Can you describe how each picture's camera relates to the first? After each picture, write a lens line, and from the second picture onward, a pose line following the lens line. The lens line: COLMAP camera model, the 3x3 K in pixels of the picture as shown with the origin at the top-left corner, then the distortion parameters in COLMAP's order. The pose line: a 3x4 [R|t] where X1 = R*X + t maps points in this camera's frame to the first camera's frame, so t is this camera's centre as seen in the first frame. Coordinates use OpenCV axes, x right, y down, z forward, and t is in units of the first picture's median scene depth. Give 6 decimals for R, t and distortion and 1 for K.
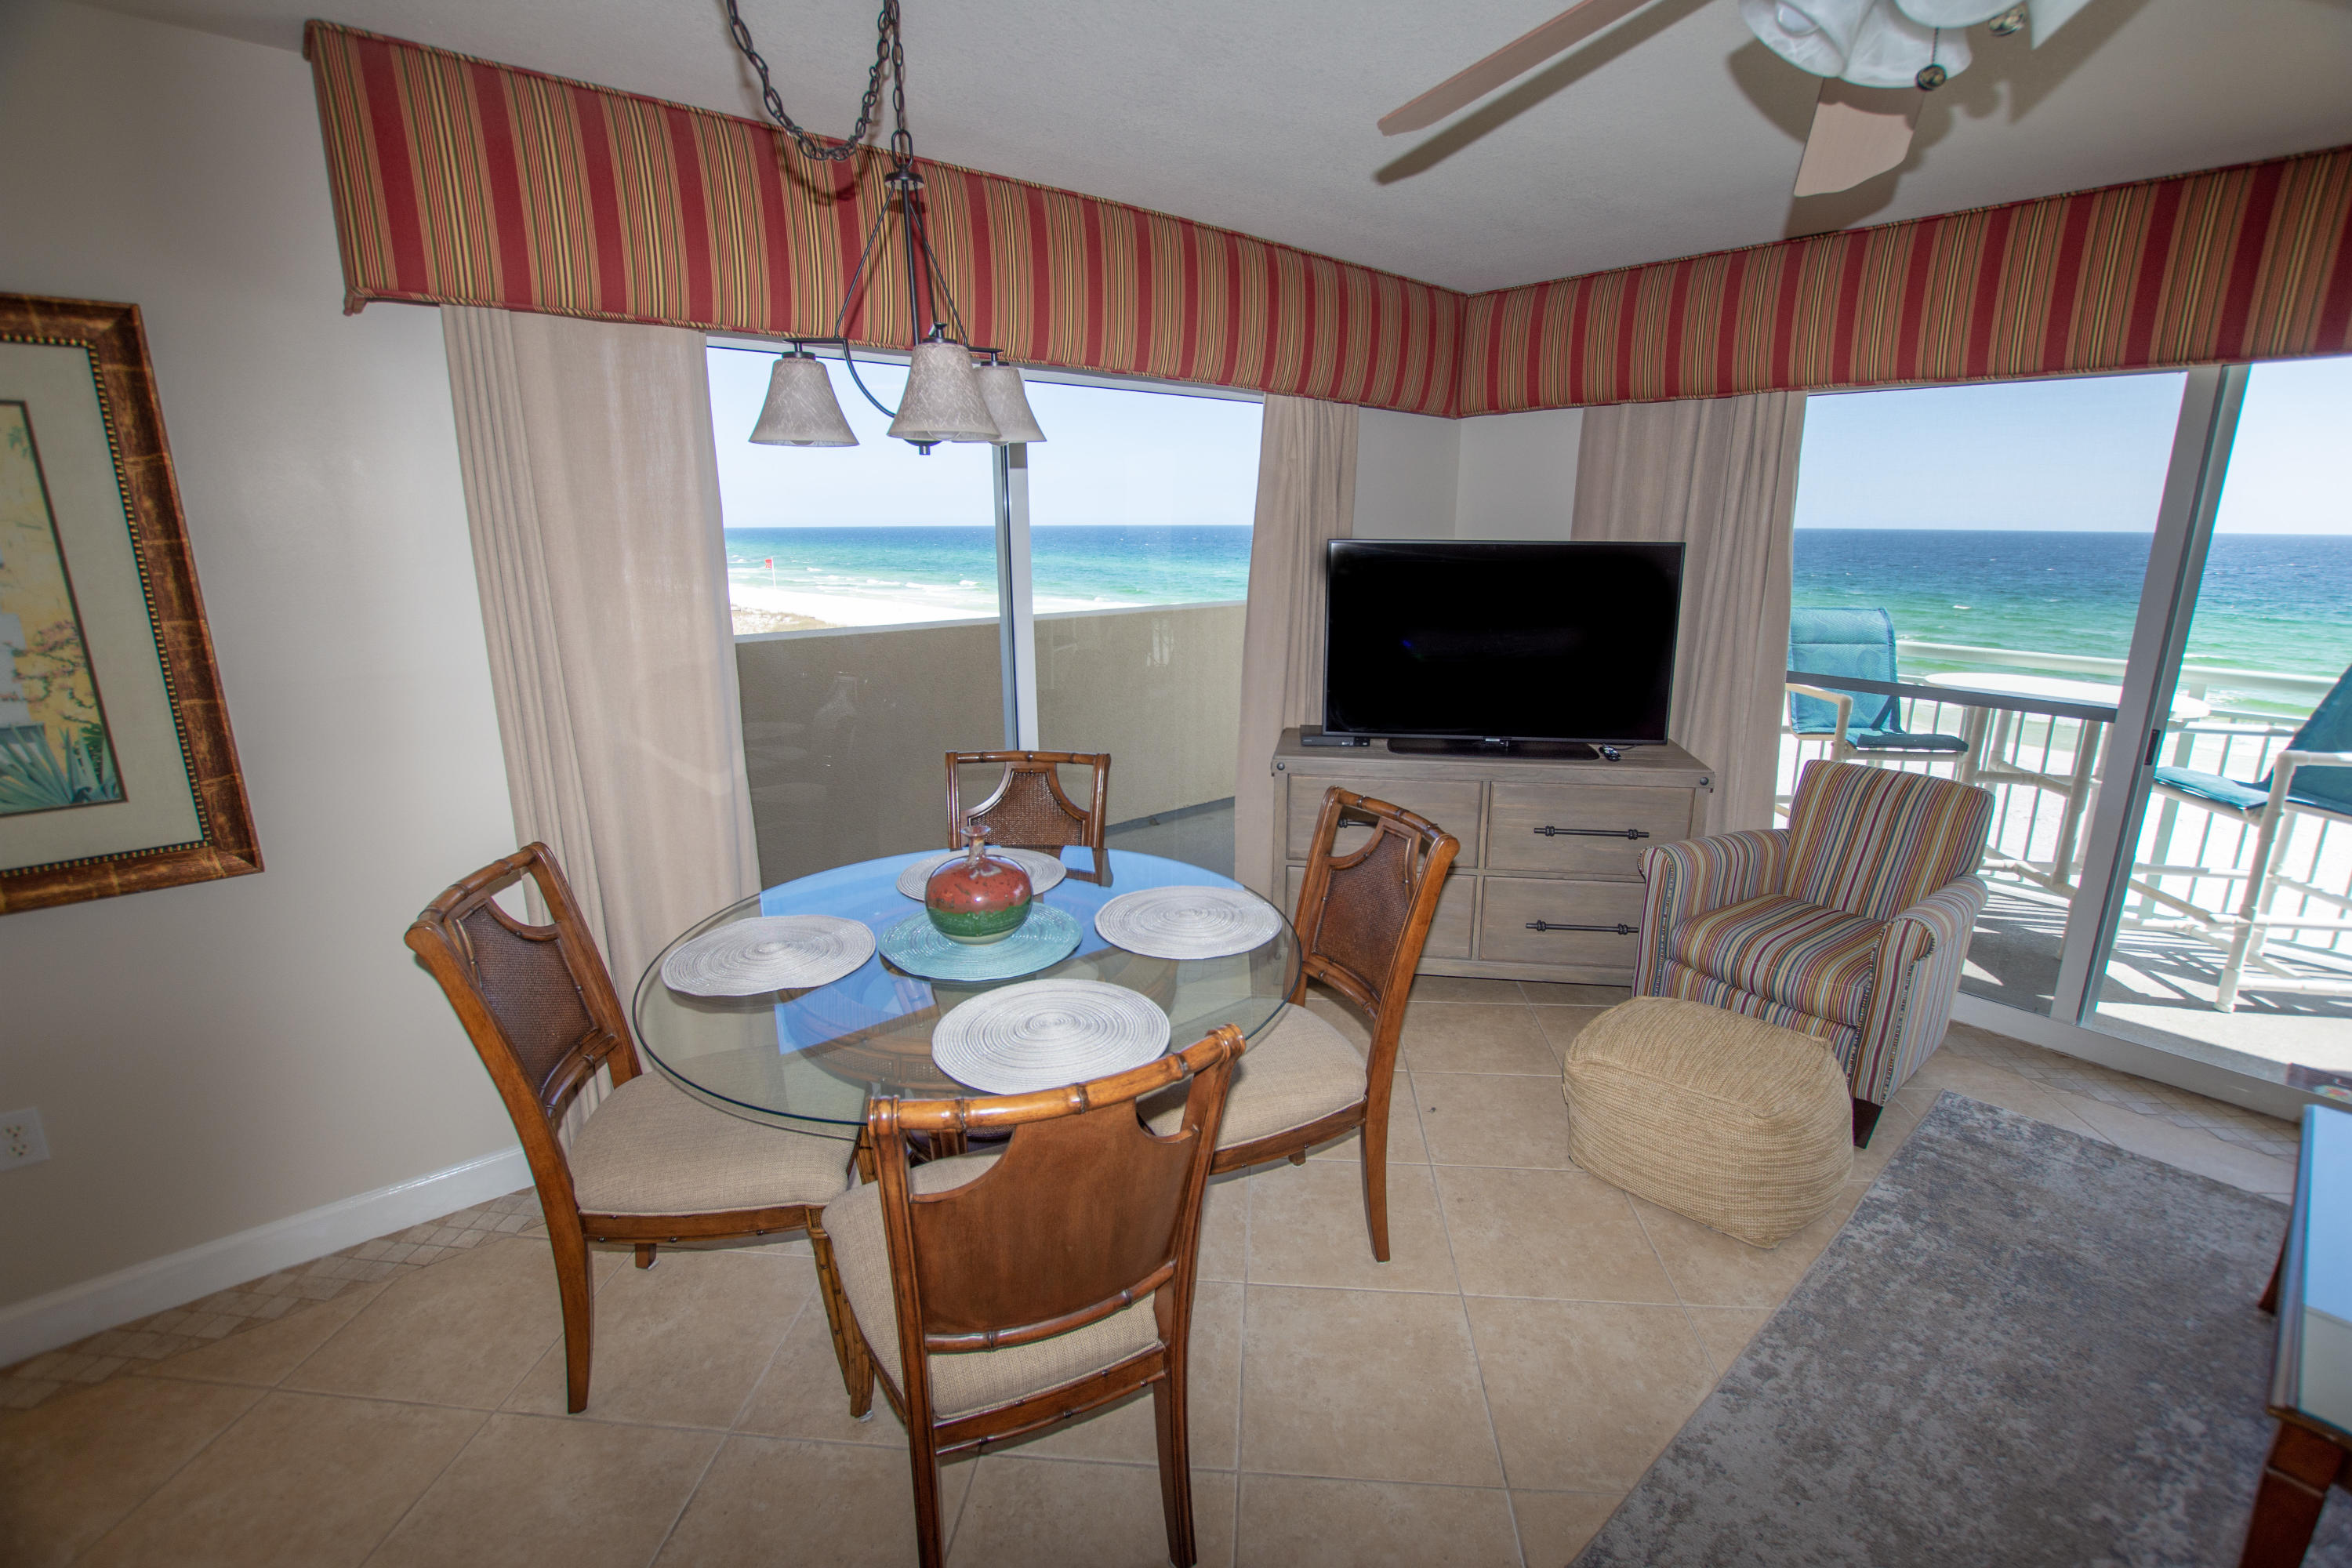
lens RADIAL K [[1028.3, 0, 1192.4], [0, 1028.3, 782.1], [0, 0, 1]] dist [-0.039008, 0.008303]
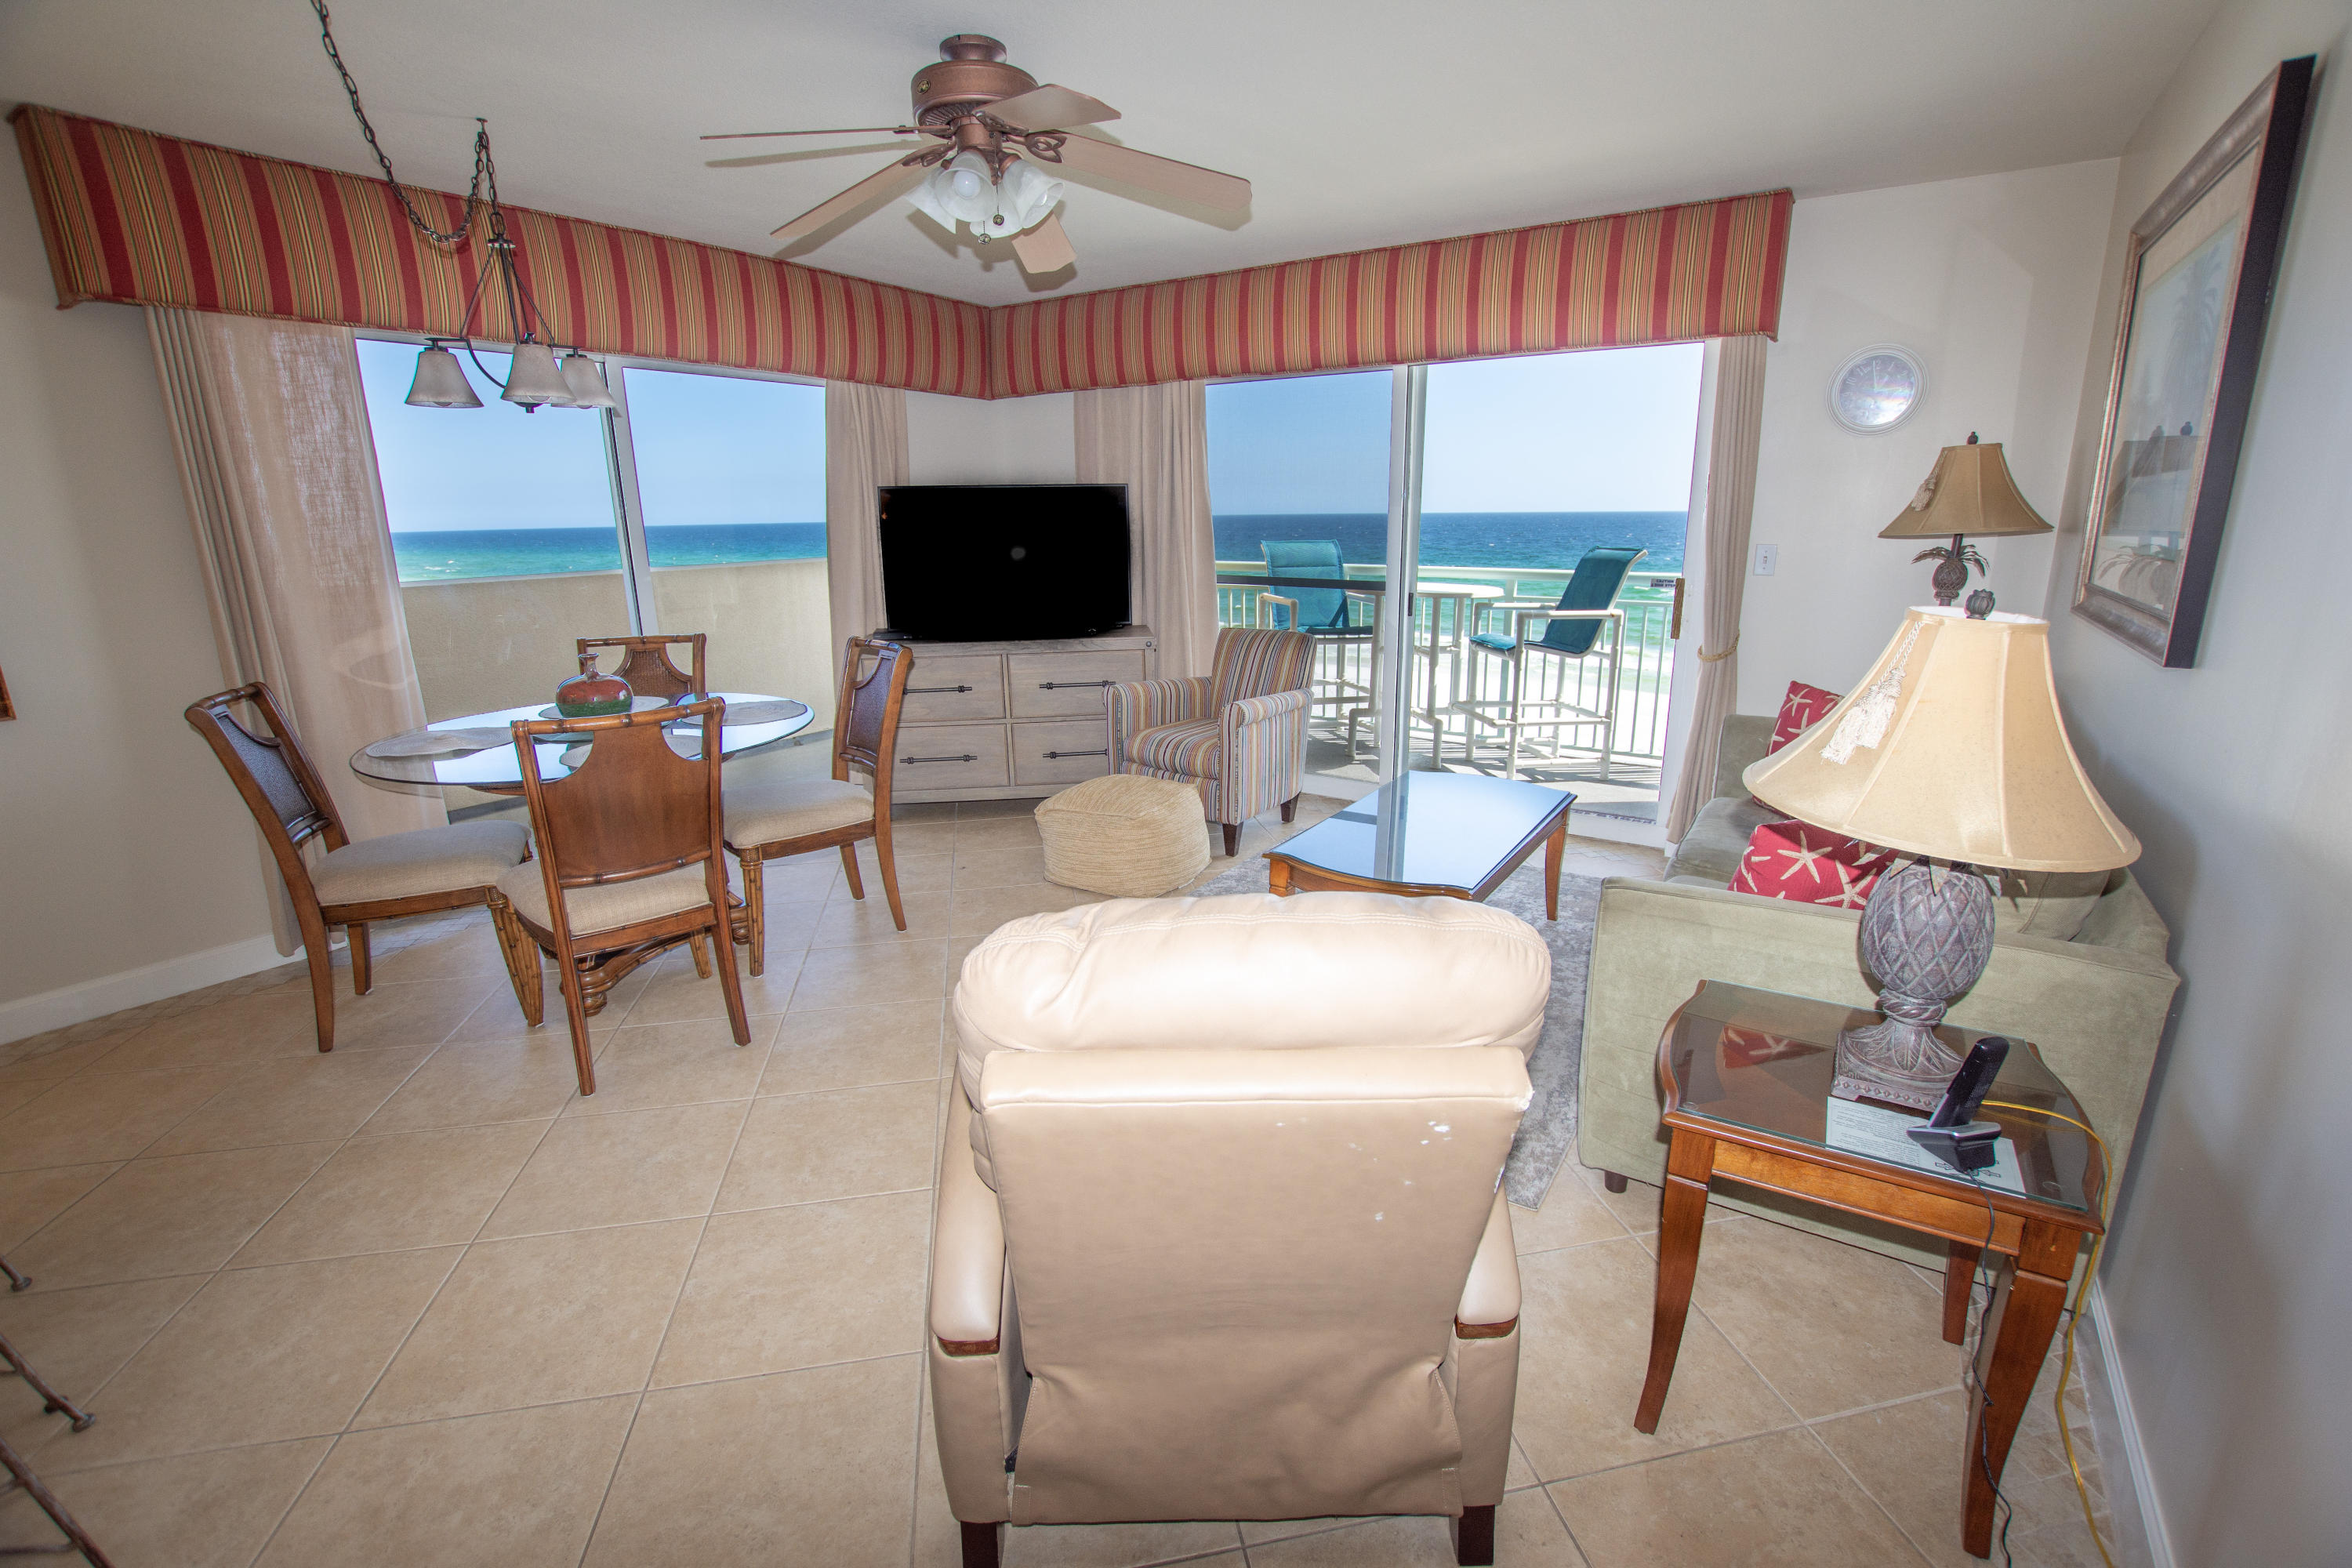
lens RADIAL K [[1028.3, 0, 1192.4], [0, 1028.3, 782.1], [0, 0, 1]] dist [-0.039008, 0.008303]
pose [[0.961771, -0.080201, 0.261846, 0.191343], [0.078102, 0.996775, 0.018429, 0.213301], [-0.262480, 0.002726, 0.964934, -0.551577]]
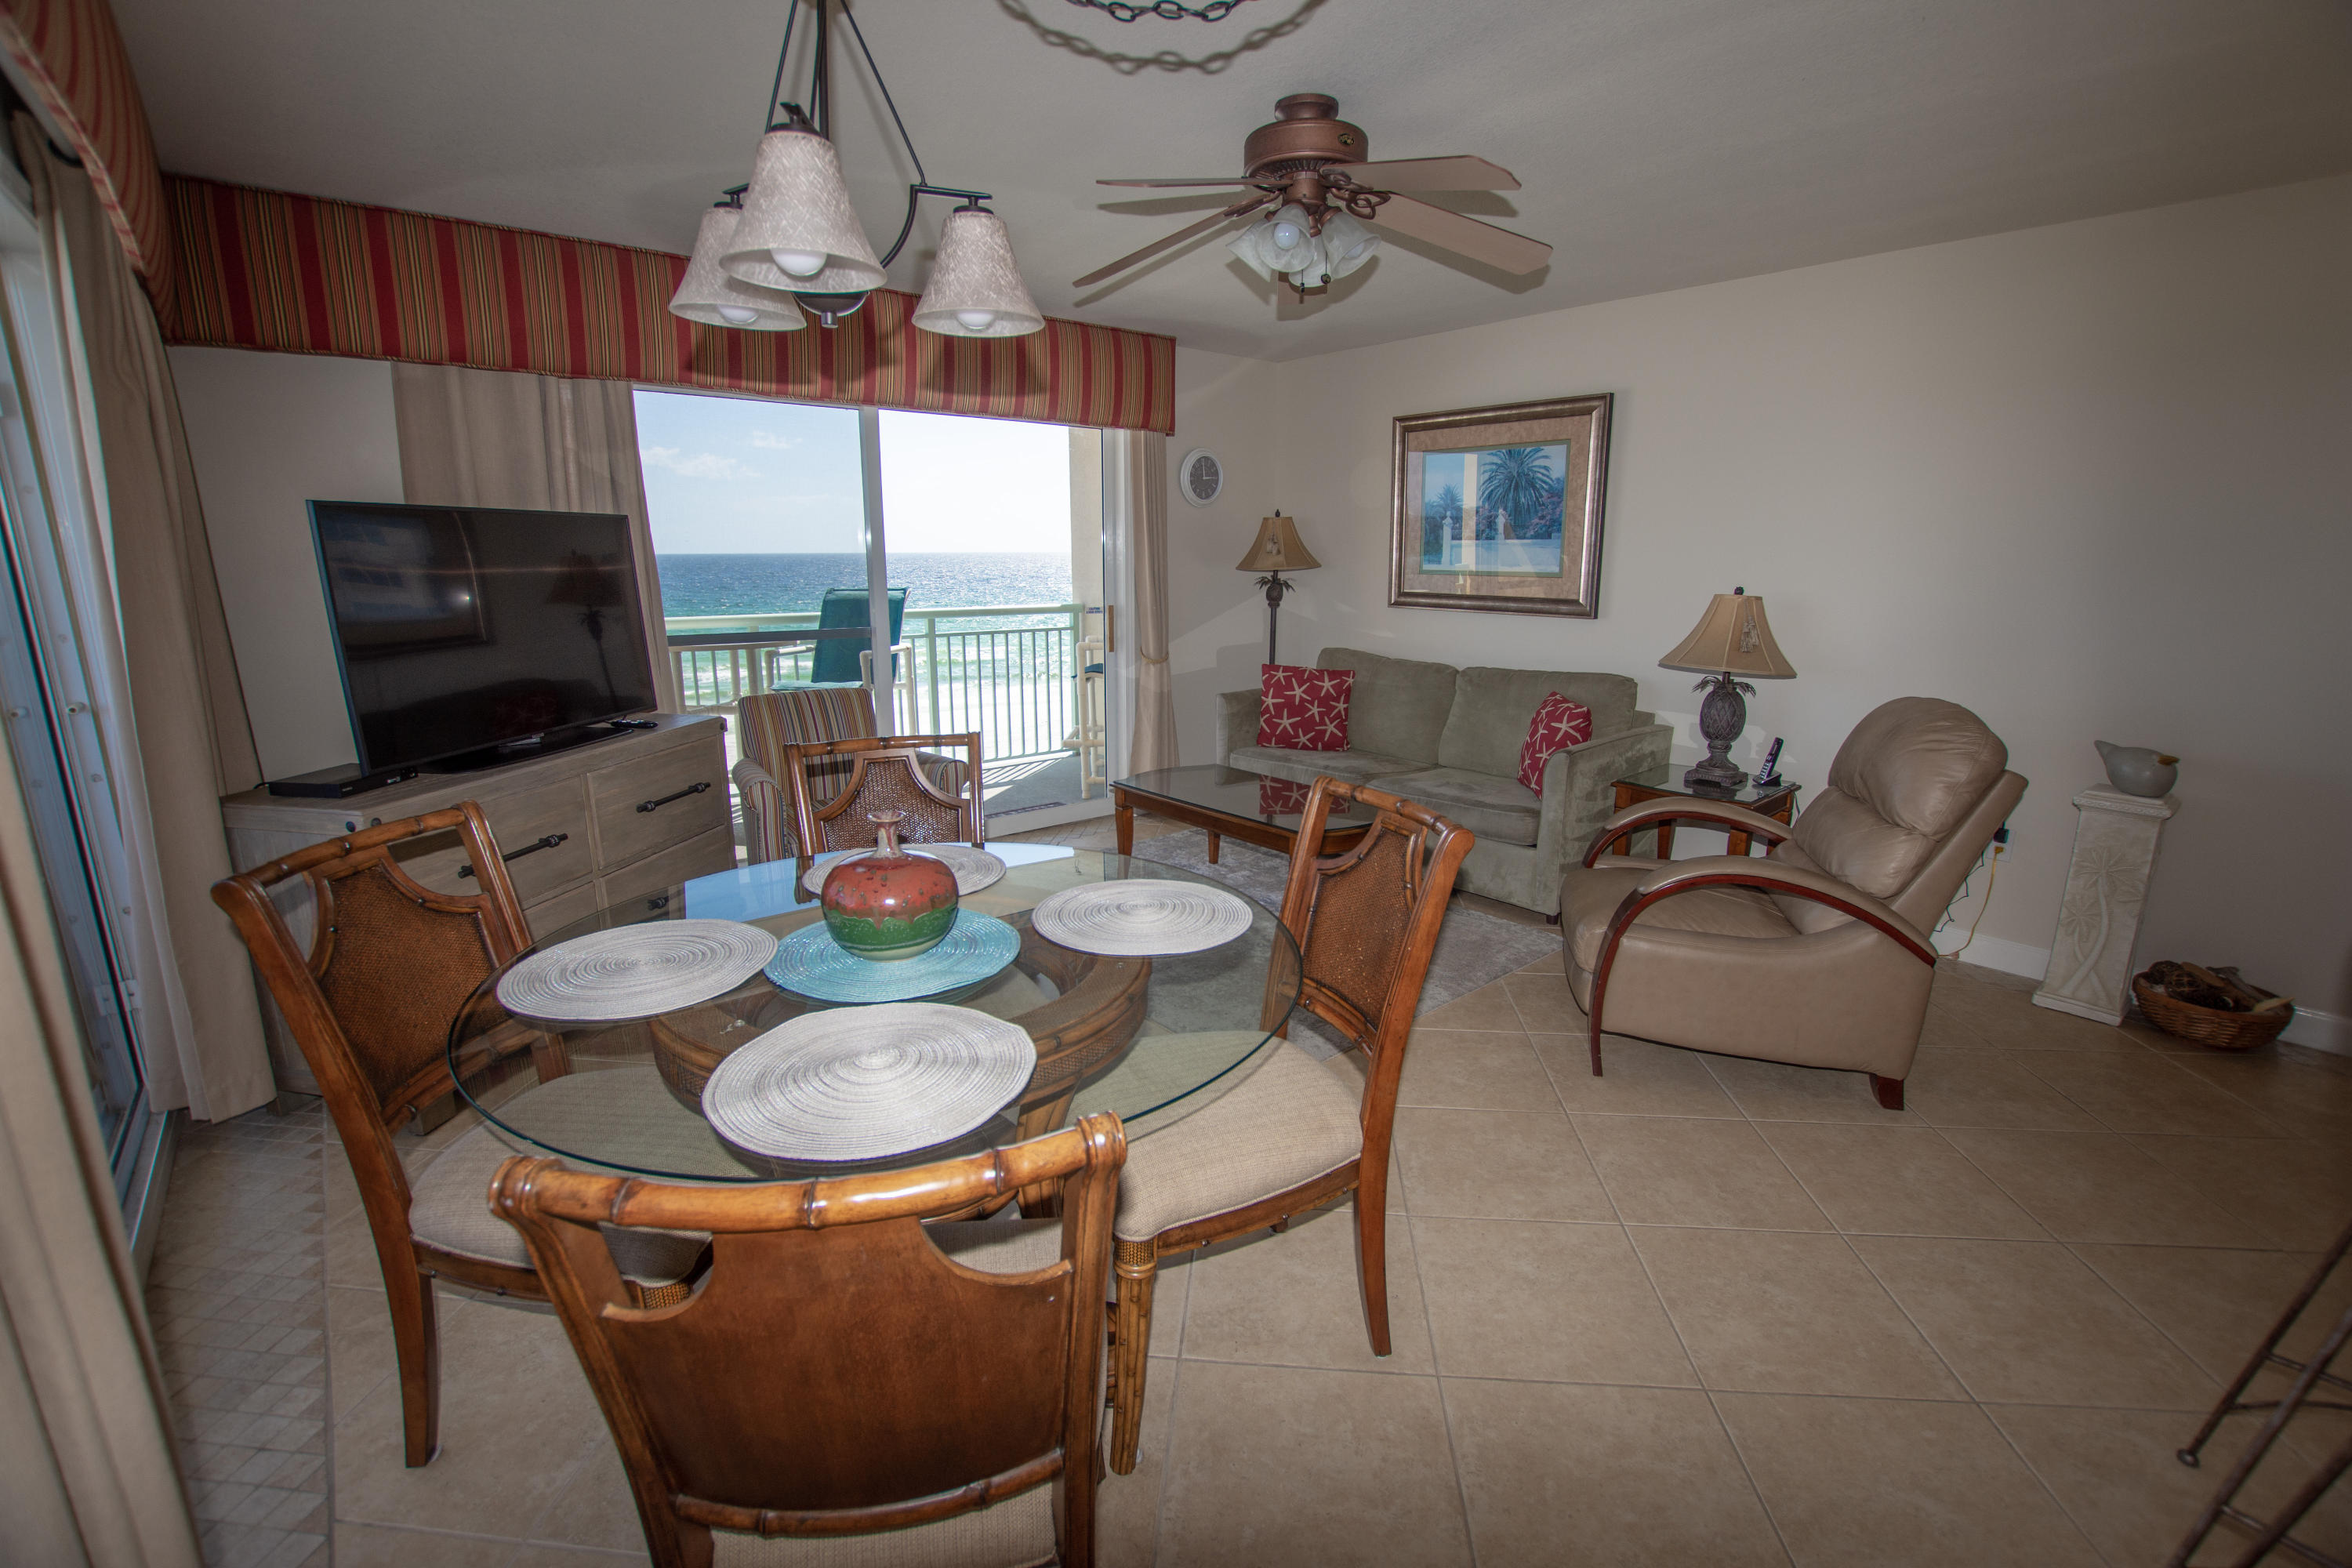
lens RADIAL K [[1028.3, 0, 1192.4], [0, 1028.3, 782.1], [0, 0, 1]] dist [-0.039008, 0.008303]
pose [[0.006113, -0.217993, 0.975931, -0.737553], [0.242260, 0.947199, 0.210058, -0.065054], [-0.970192, 0.235145, 0.058601, 0.543075]]
